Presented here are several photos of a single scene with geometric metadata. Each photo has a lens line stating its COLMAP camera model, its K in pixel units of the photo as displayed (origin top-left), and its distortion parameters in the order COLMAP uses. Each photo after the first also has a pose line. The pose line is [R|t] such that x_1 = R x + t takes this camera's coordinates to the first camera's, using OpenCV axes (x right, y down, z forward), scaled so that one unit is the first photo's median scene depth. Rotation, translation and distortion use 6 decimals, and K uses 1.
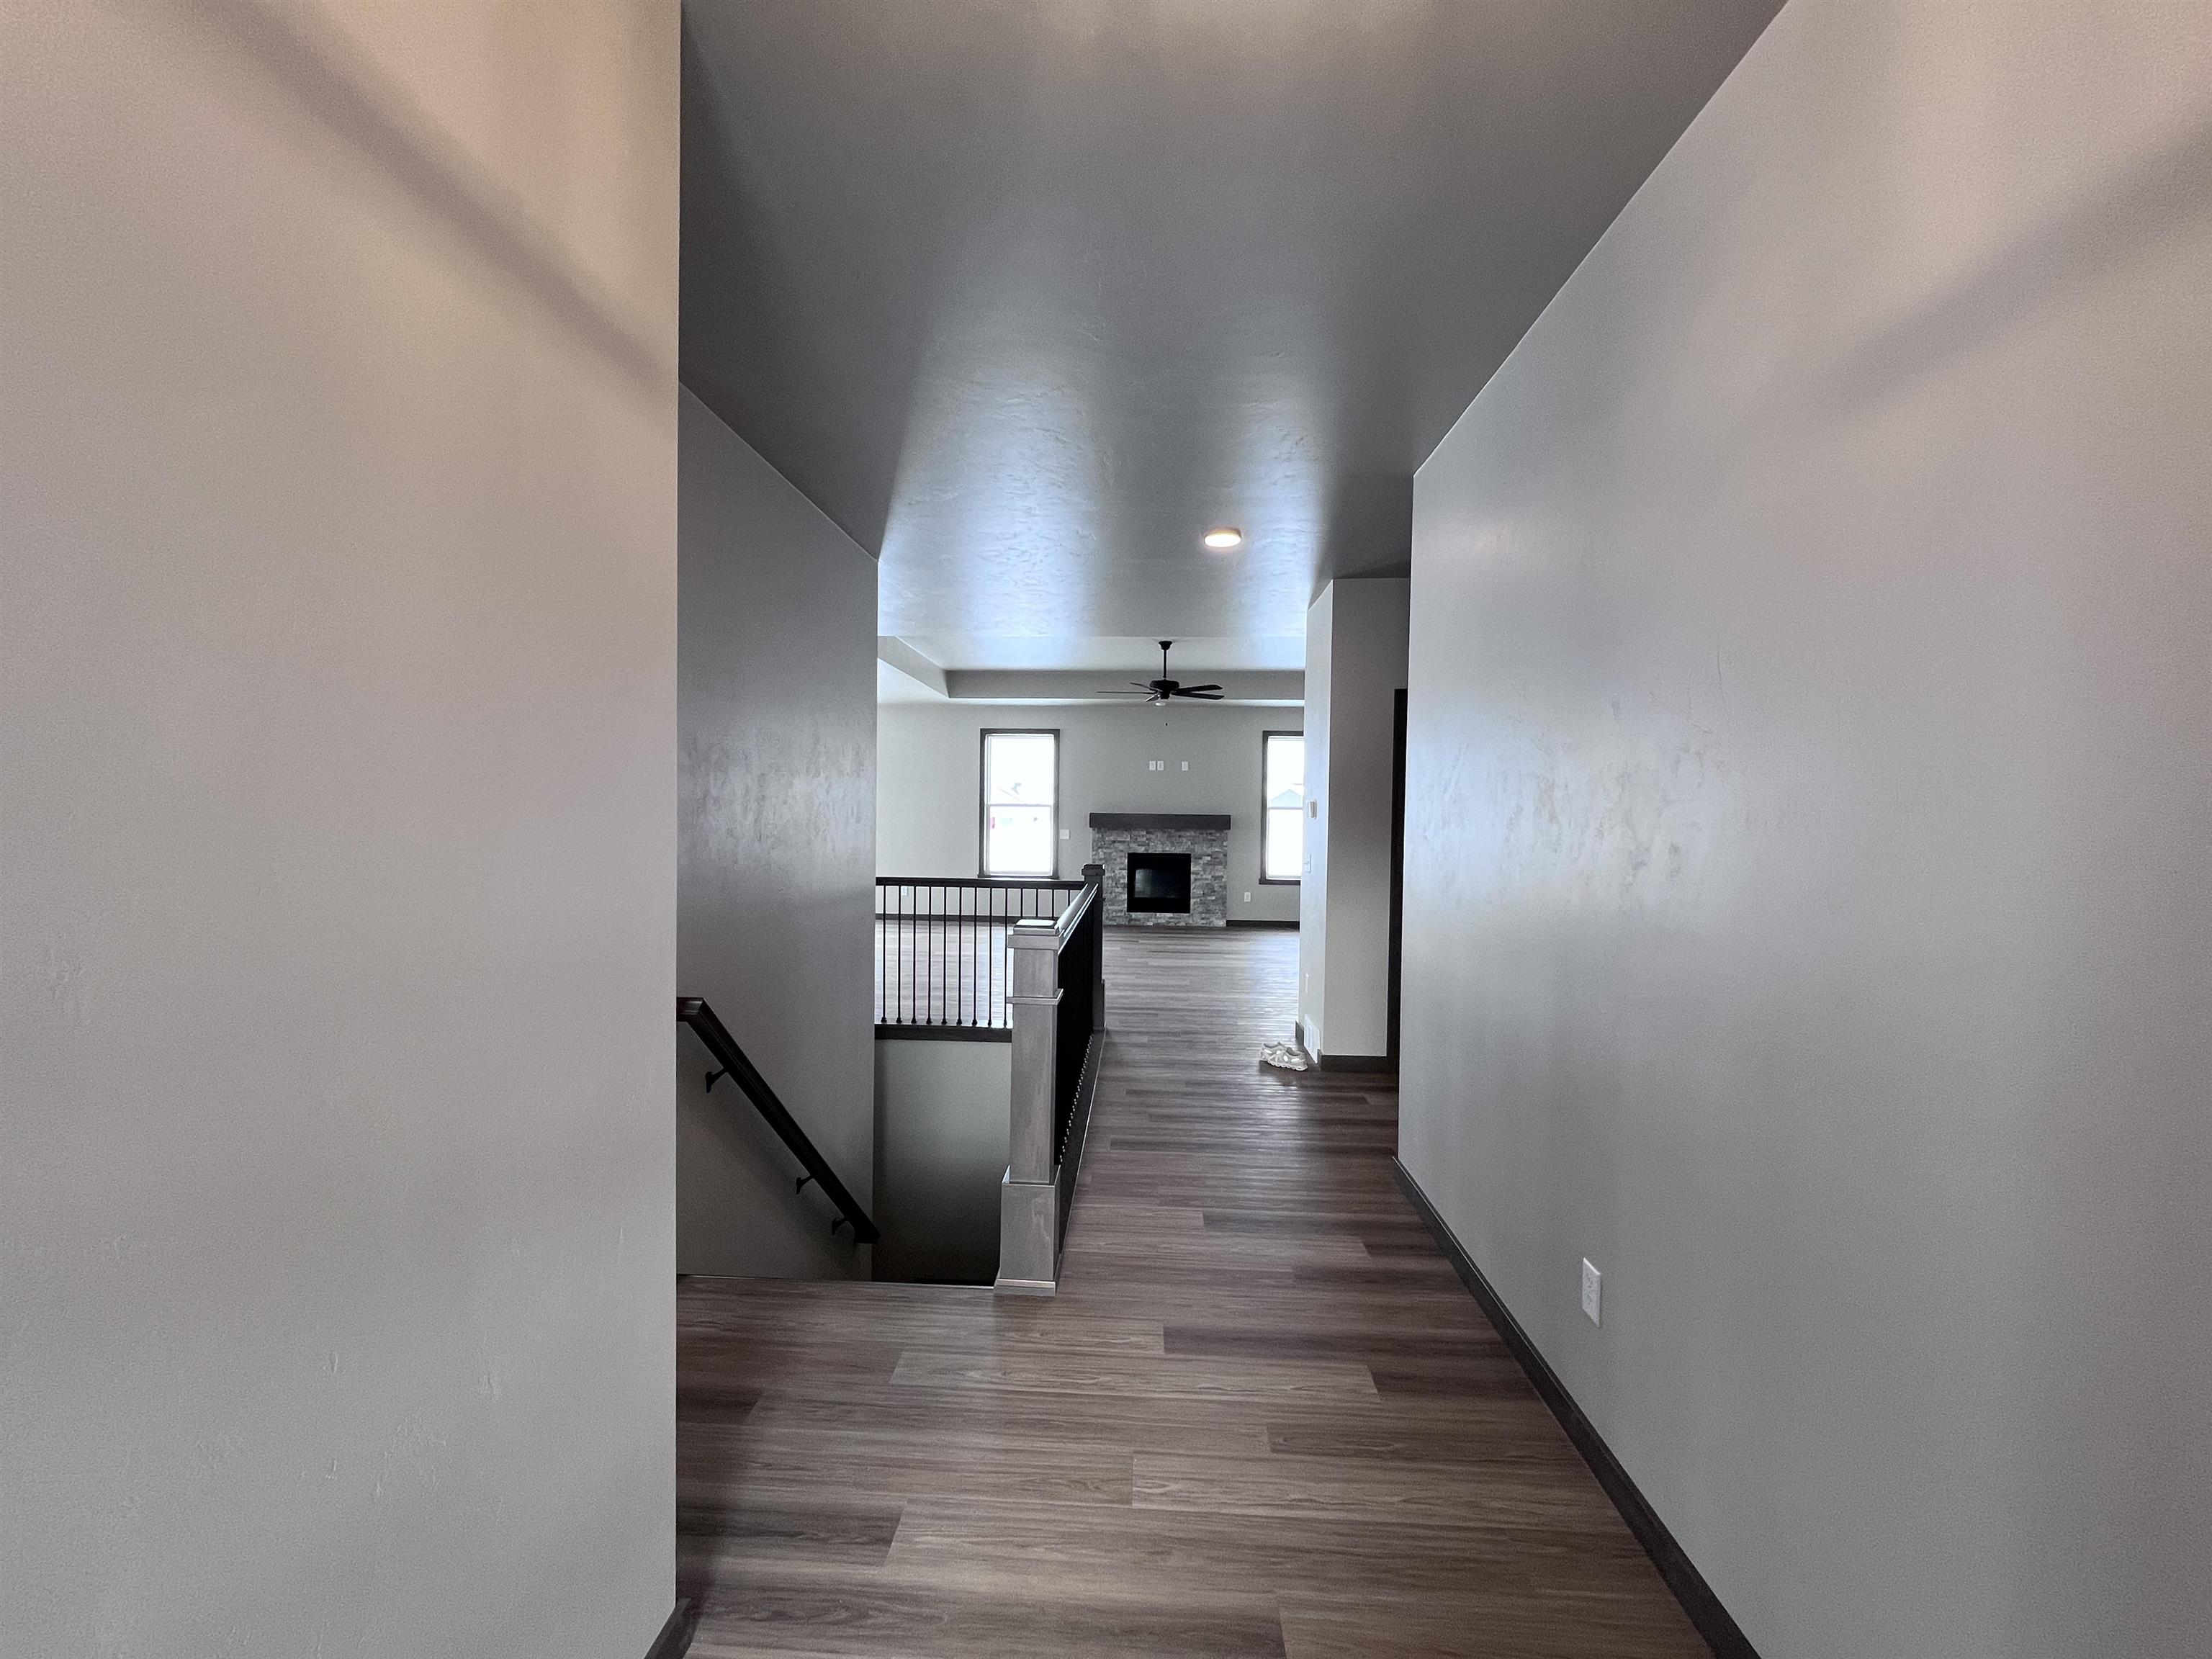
lens RADIAL K [[895.8, 0, 1104.8], [0, 895.8, 838.9], [0, 0, 1]] dist [-0.003871, 0.000674]
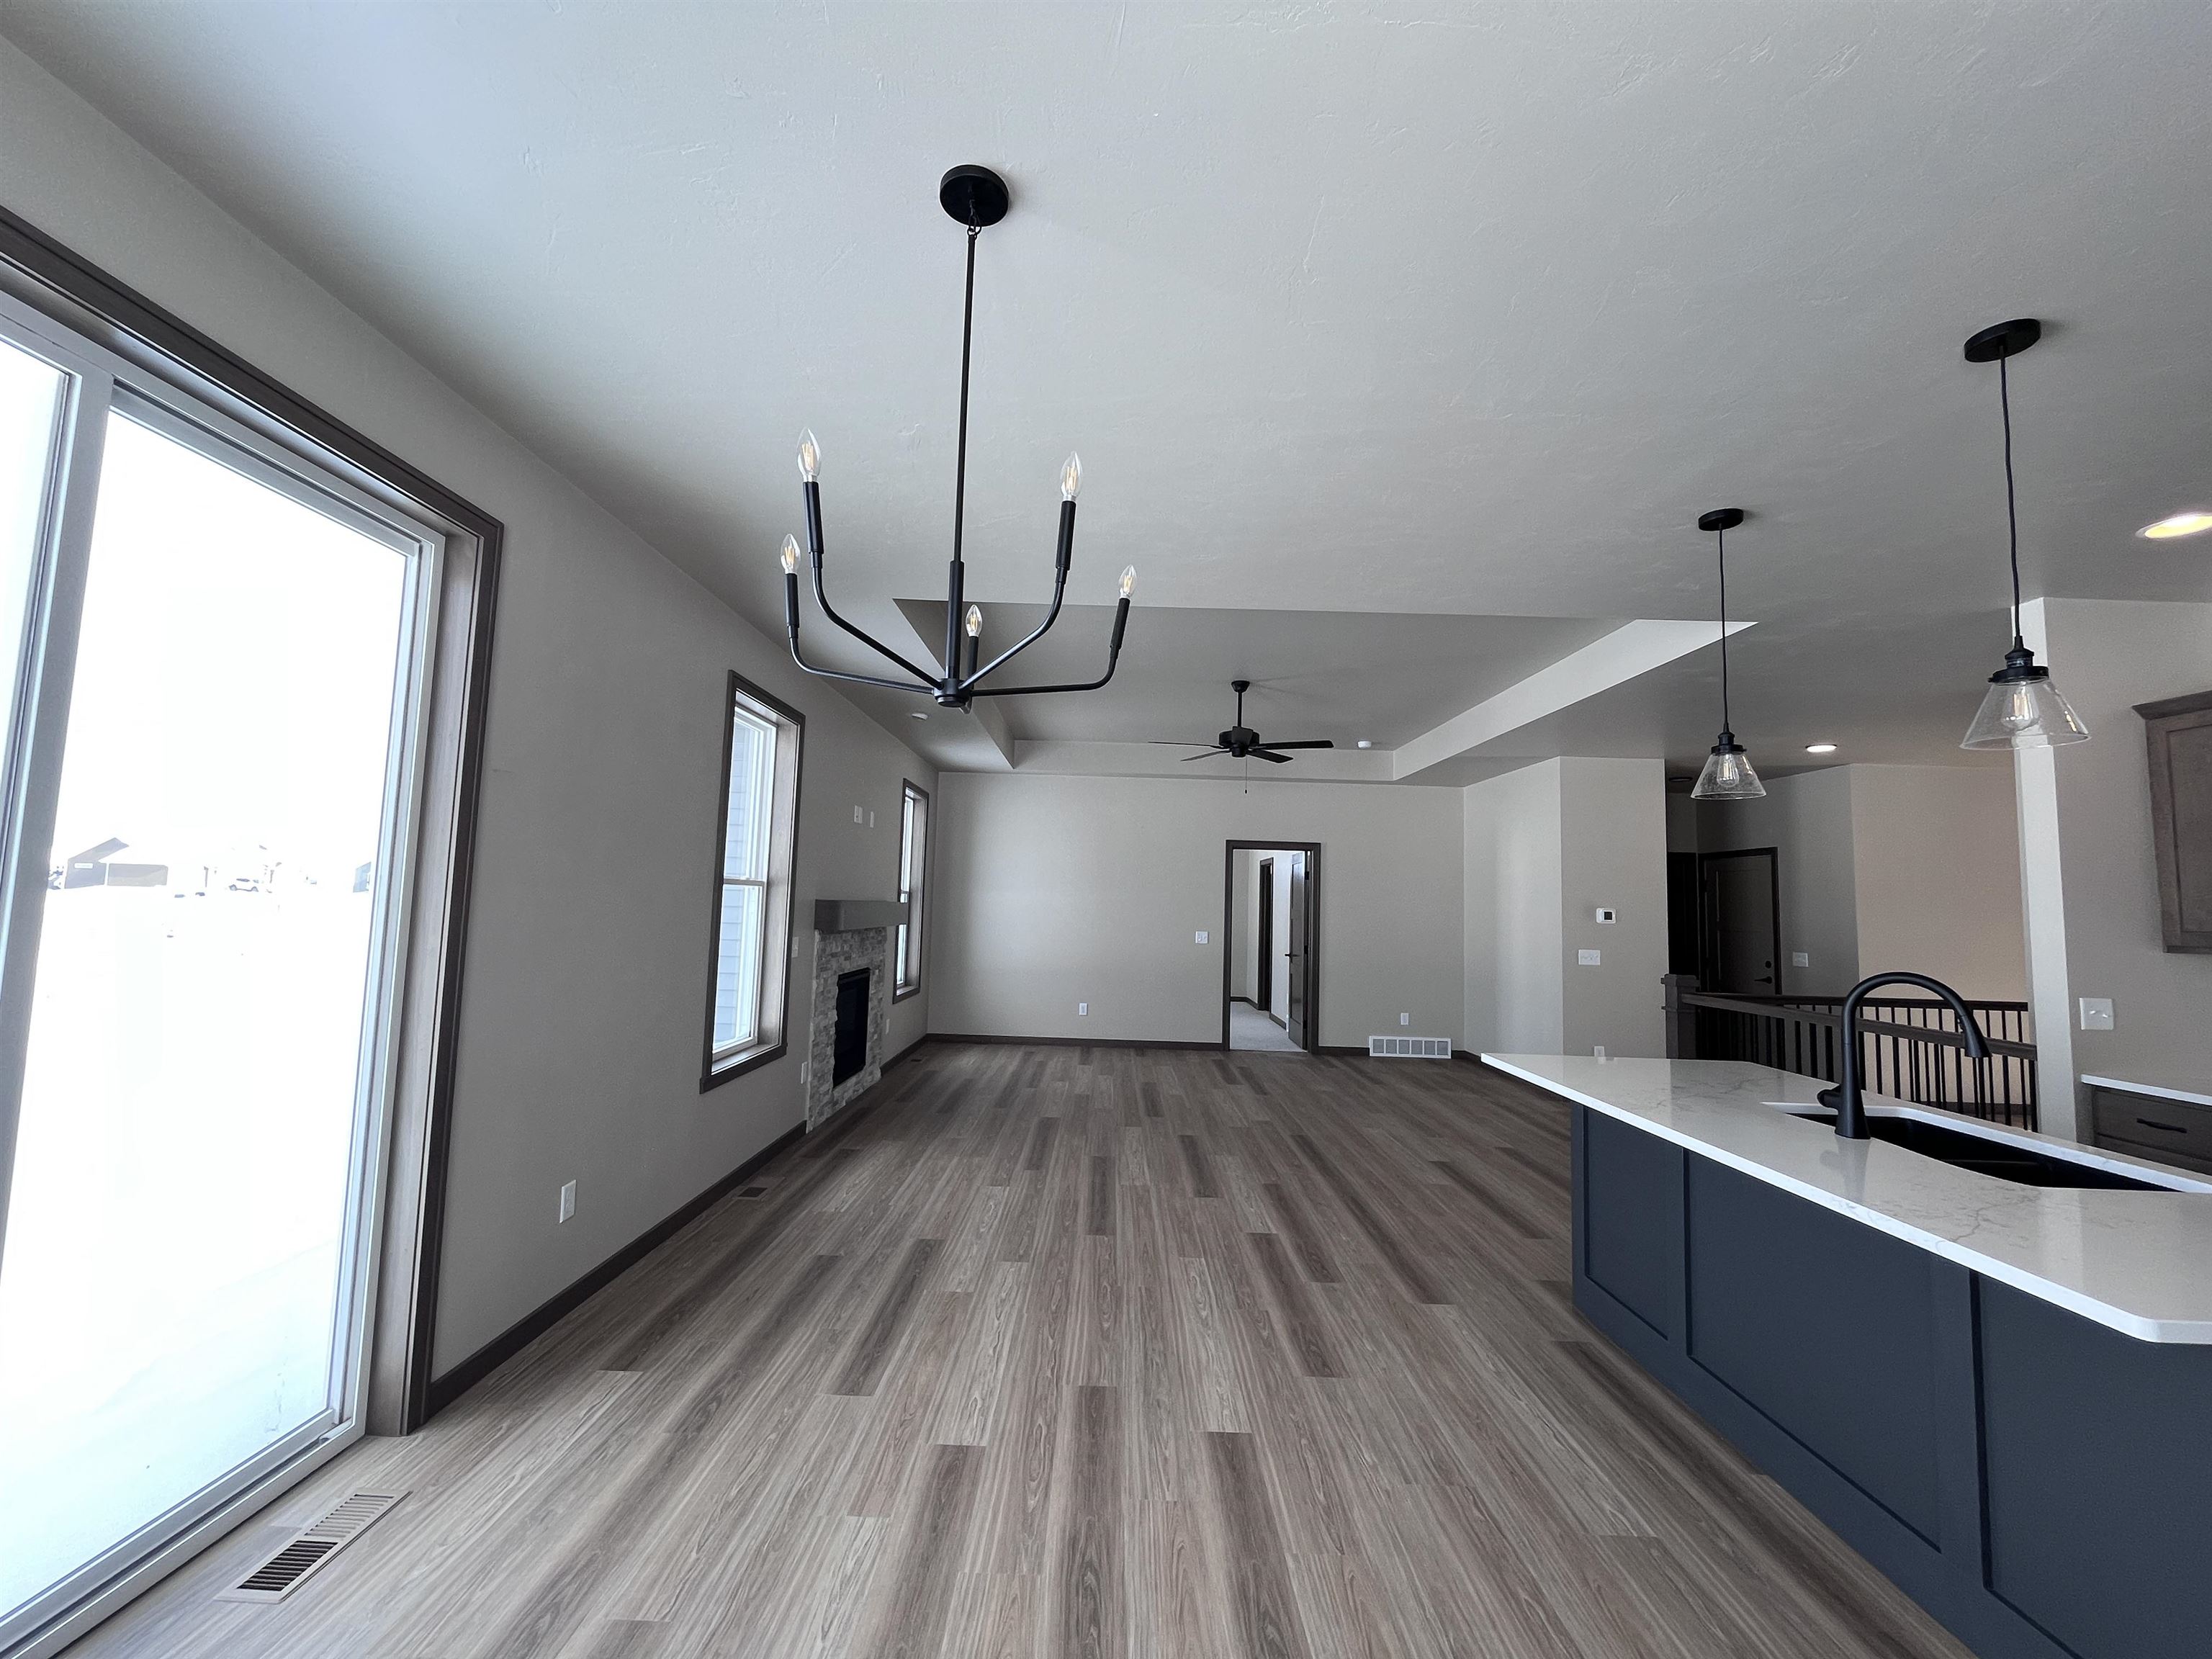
lens RADIAL K [[895.8, 0, 1100.7], [0, 895.8, 832.0], [0, 0, 1]] dist [-0.003871, 0.000674]
pose [[-0.042386, 0.065708, 0.996938, -0.507829], [-0.002870, 0.997823, -0.065888, -0.033615], [-0.999097, -0.005654, -0.042105, 0.871156]]
